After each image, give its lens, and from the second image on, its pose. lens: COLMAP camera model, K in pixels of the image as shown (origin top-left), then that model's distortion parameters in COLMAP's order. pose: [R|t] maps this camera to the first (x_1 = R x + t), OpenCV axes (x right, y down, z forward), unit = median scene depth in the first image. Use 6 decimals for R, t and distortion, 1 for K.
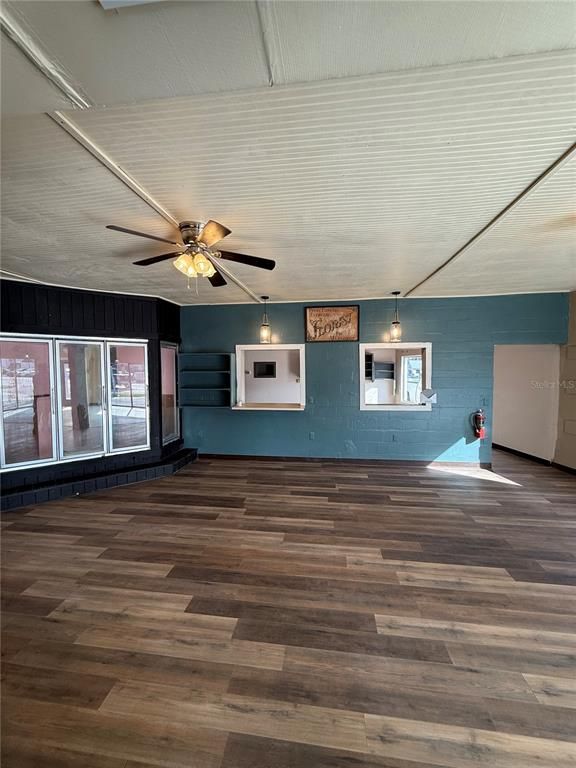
lens RADIAL K [[305.8, 0, 289.0], [0, 305.8, 382.6], [0, 0, 1]] dist [-0.000297, 0.000224]
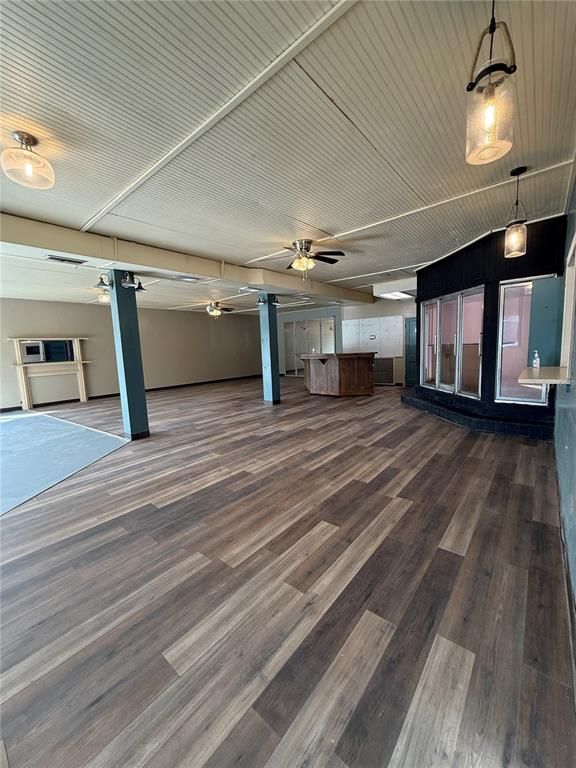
lens RADIAL K [[305.8, 0, 287.3], [0, 305.8, 383.0], [0, 0, 1]] dist [-0.000297, 0.000224]
pose [[-0.537572, 0.126172, -0.833725, 1.040040], [0.005216, 0.989221, 0.146340, 0.029532], [0.843202, 0.074319, -0.532435, 1.532020]]
